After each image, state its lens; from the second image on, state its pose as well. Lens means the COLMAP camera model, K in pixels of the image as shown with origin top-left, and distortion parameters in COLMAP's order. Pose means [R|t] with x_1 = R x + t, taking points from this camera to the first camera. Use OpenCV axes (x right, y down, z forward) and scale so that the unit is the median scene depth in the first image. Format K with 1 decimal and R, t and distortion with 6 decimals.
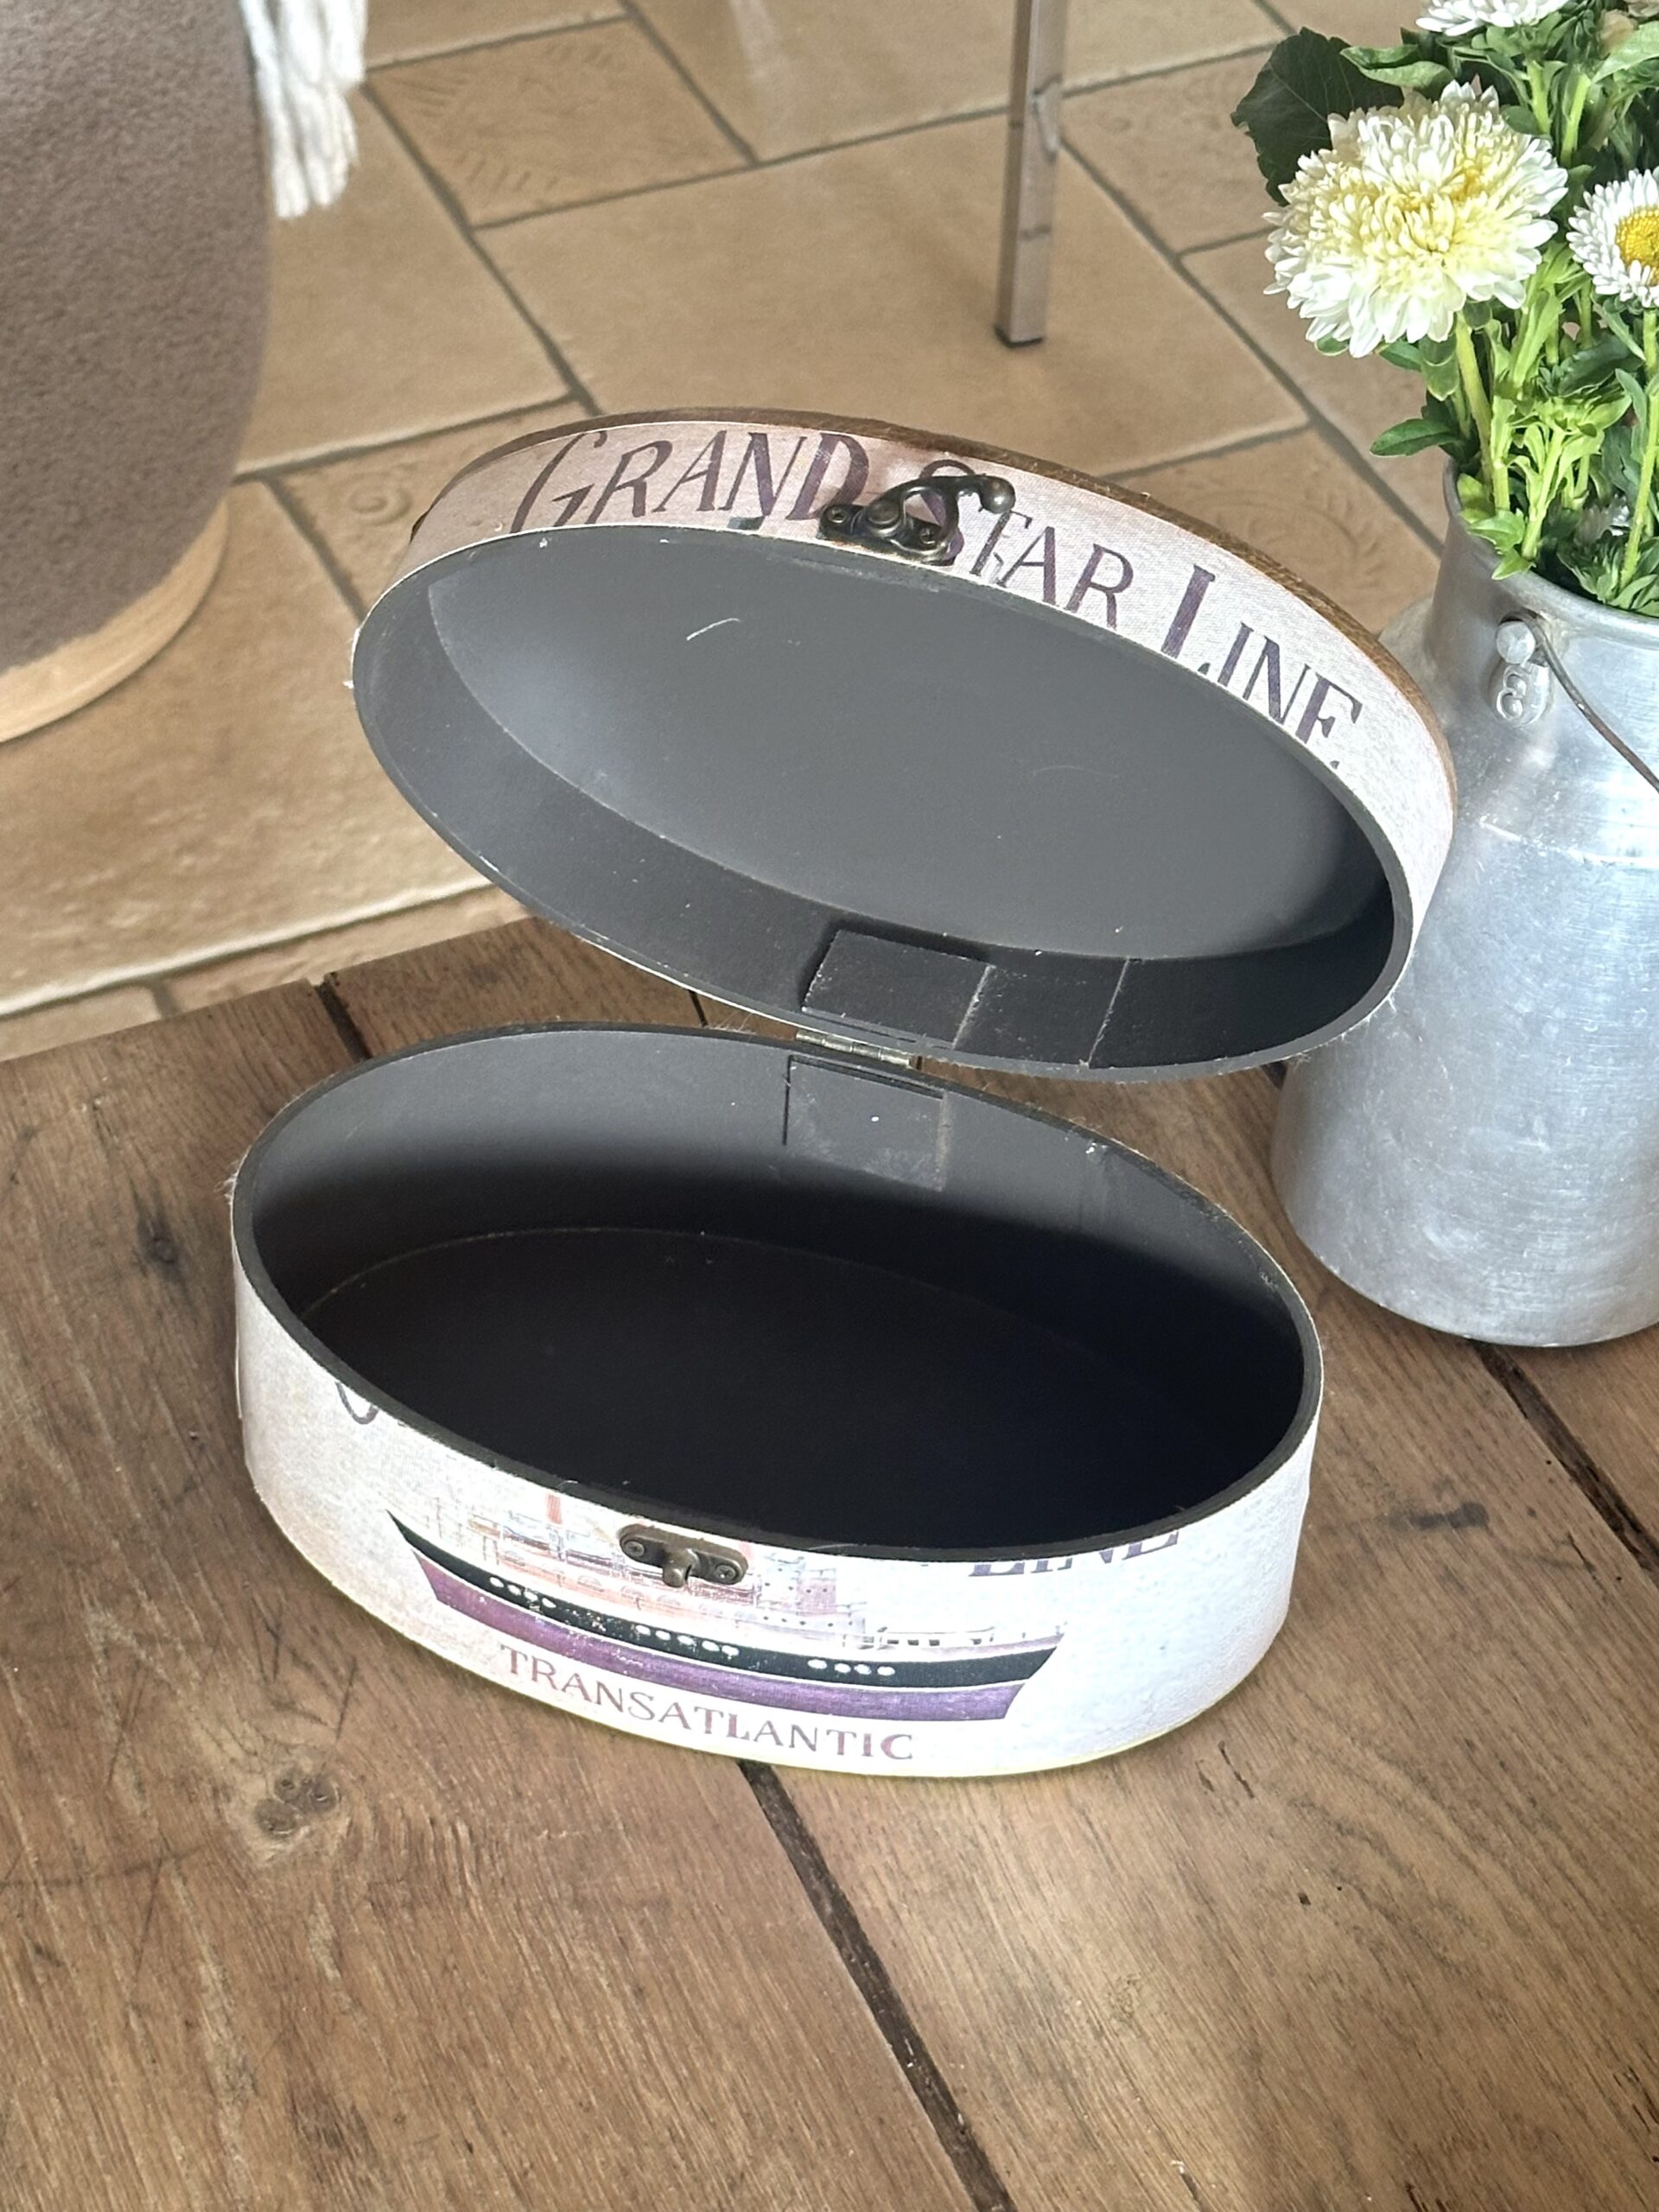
lens RADIAL K [[4551.2, 0, 802.4], [0, 4551.2, 1111.6], [0, 0, 1]] dist [0.146349, 0.000000]
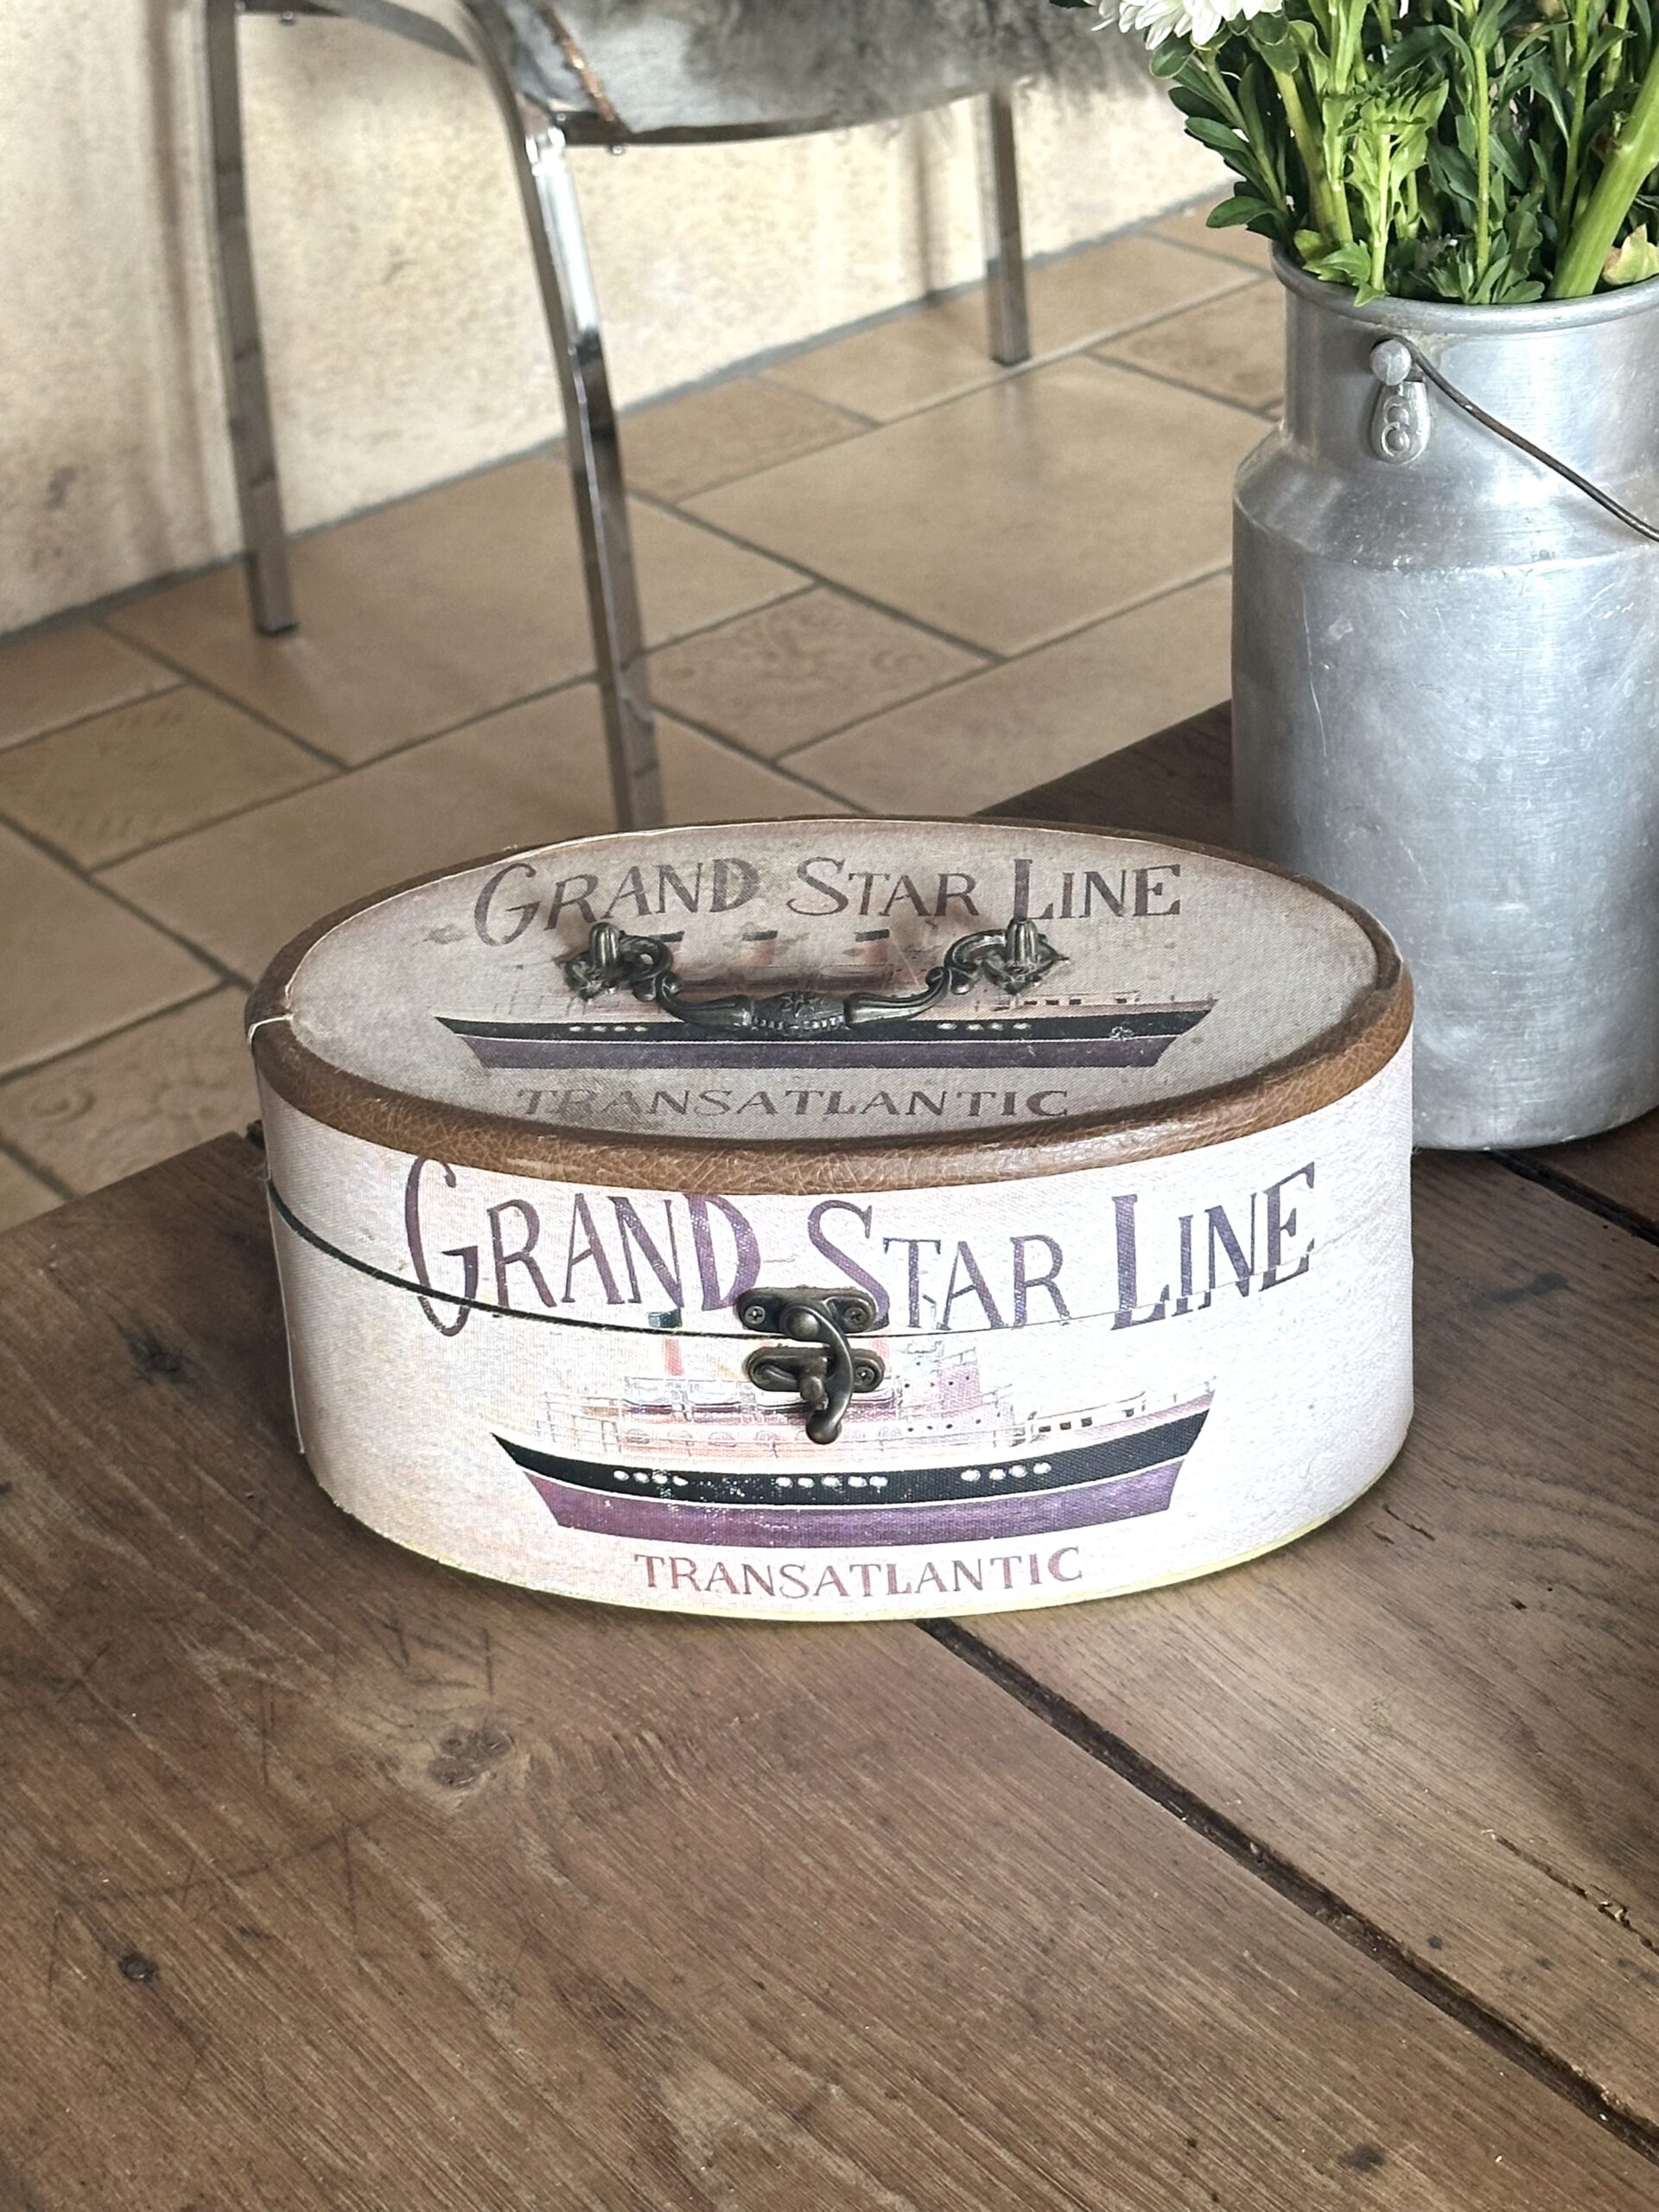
lens RADIAL K [[4551.2, 0, 799.3], [0, 4551.2, 1097.2], [0, 0, 1]] dist [0.146349, 0.000000]
pose [[0.969491, -0.208177, 0.129420, -0.141037], [0.232163, 0.949234, -0.212262, 0.242778], [-0.078662, 0.235832, 0.968605, 0.056729]]
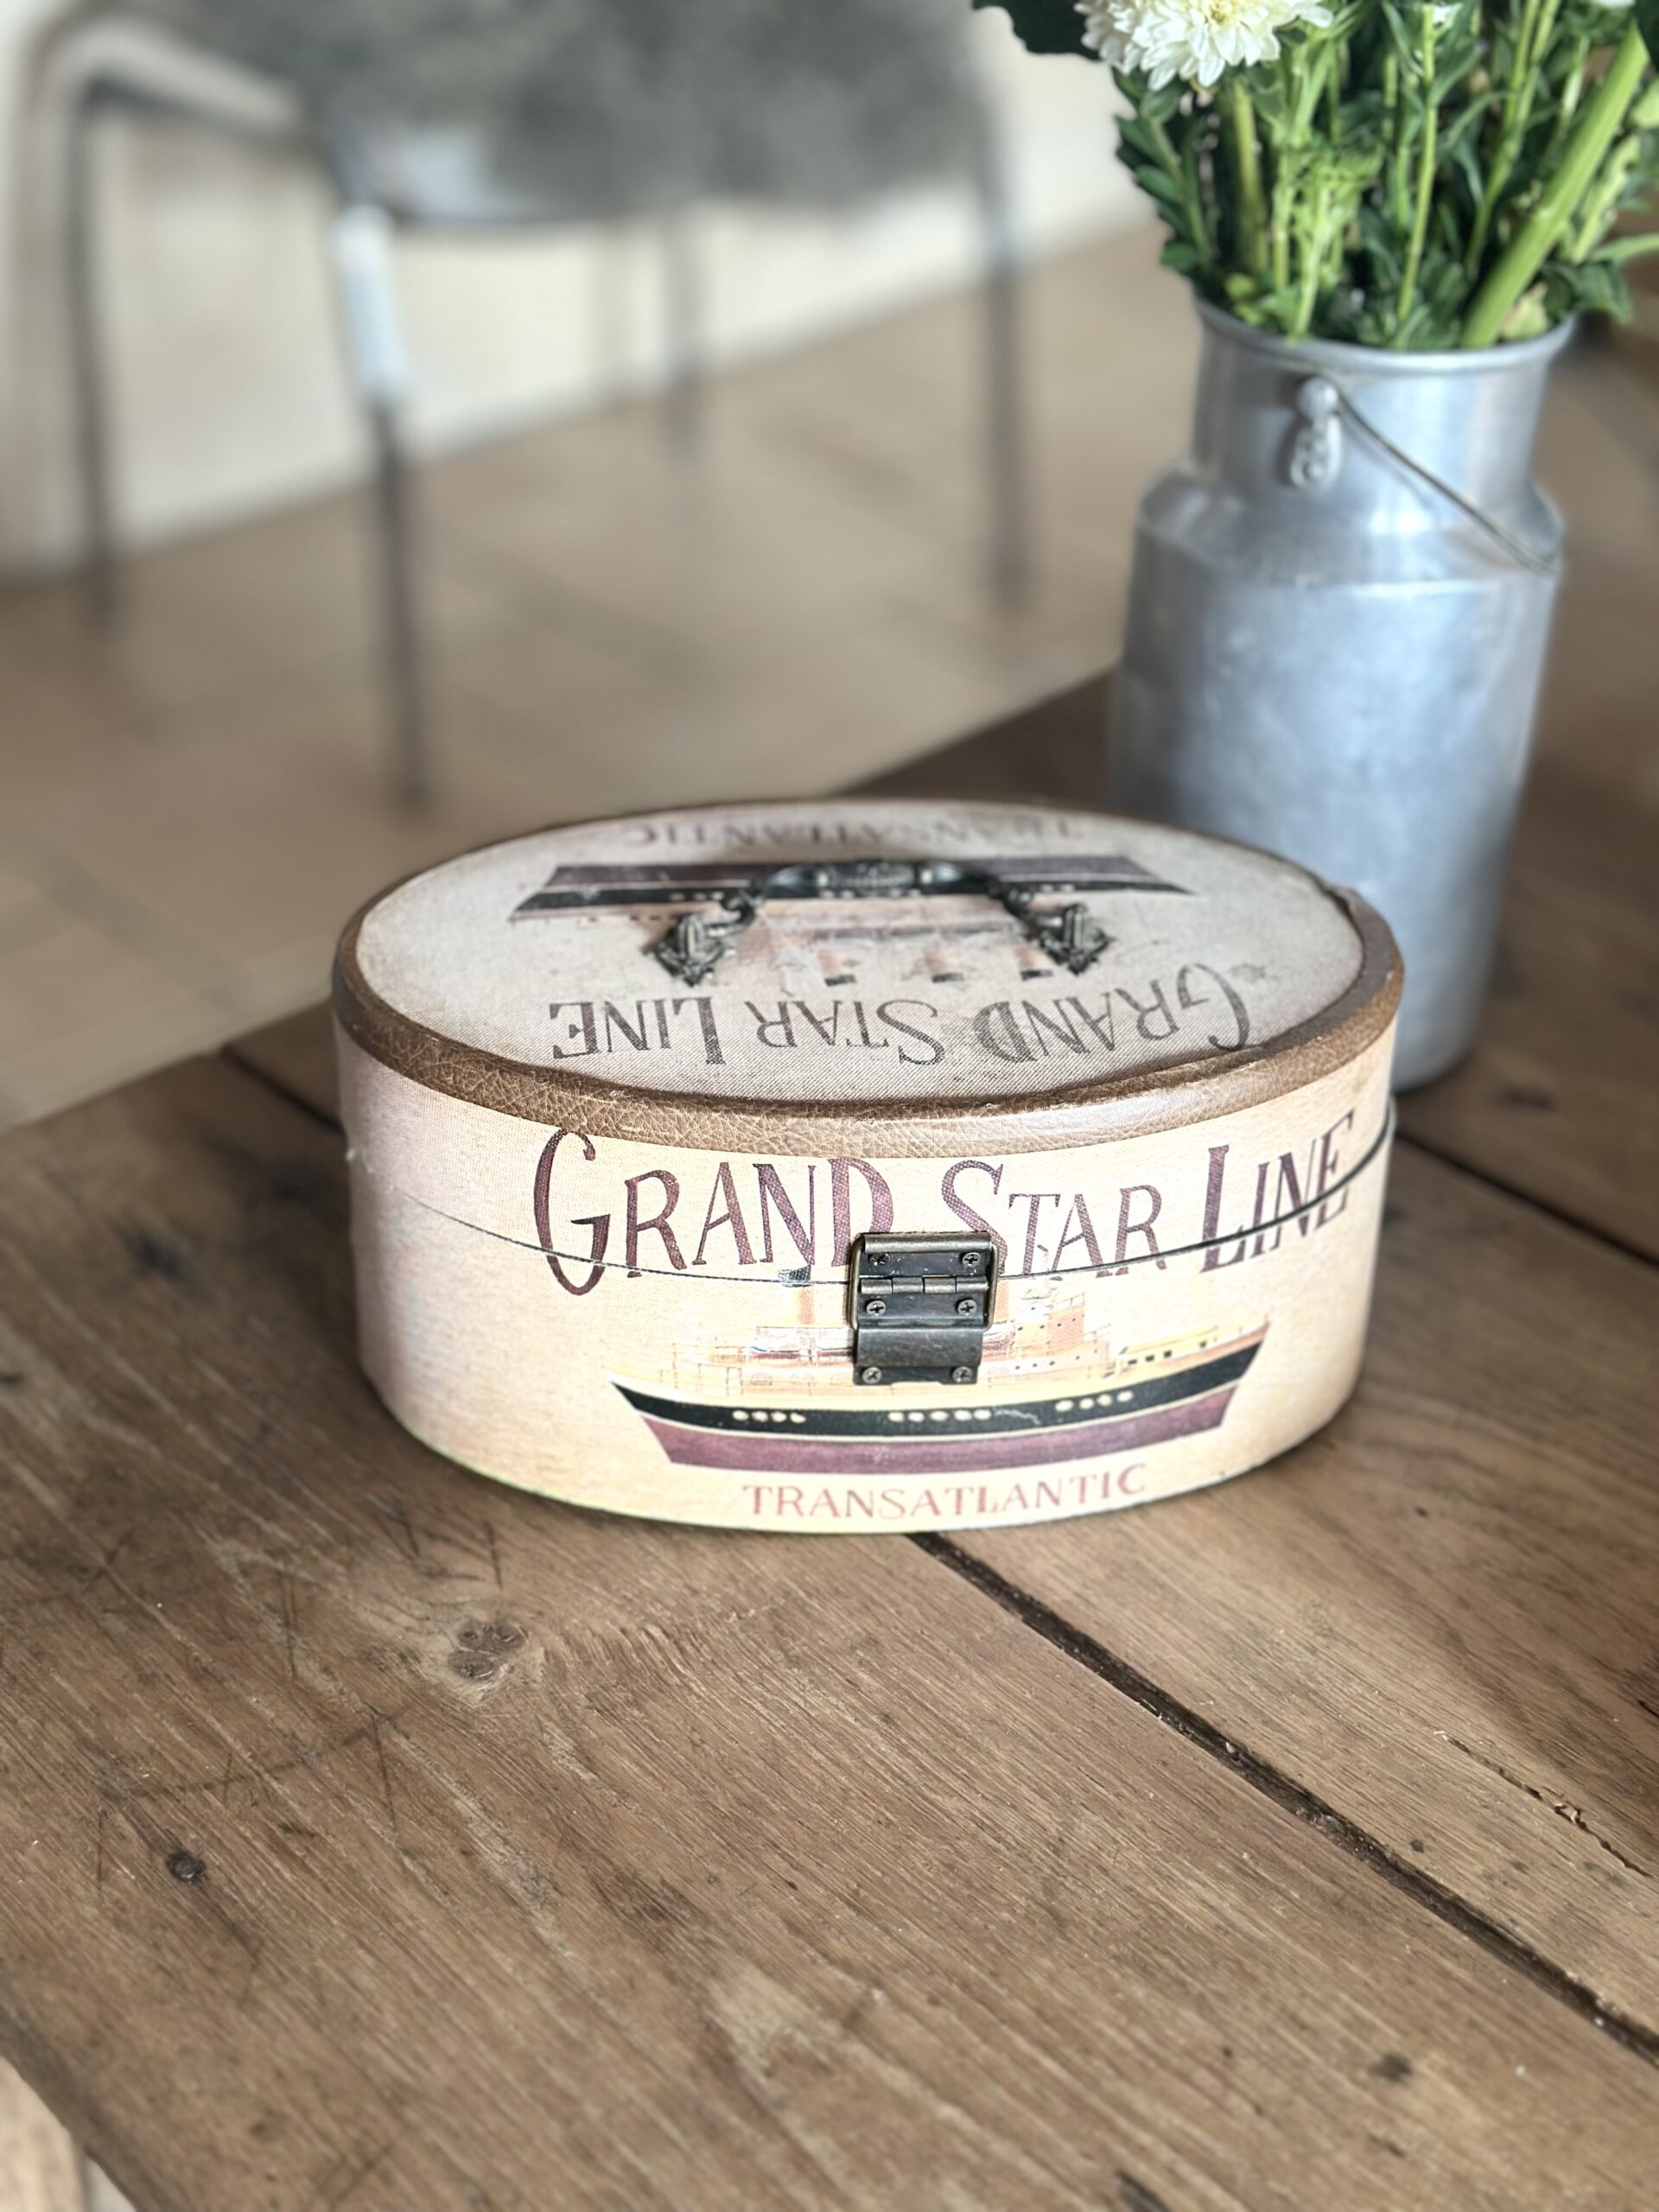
lens RADIAL K [[3170.9, 0, 834.8], [0, 3170.9, 1102.9], [0, 0, 1]] dist [0.128322, 0.000000]
pose [[0.947704, -0.188408, 0.257602, -0.200182], [0.231030, 0.961862, -0.146447, 0.159592], [-0.220186, 0.198302, 0.955089, 0.295412]]
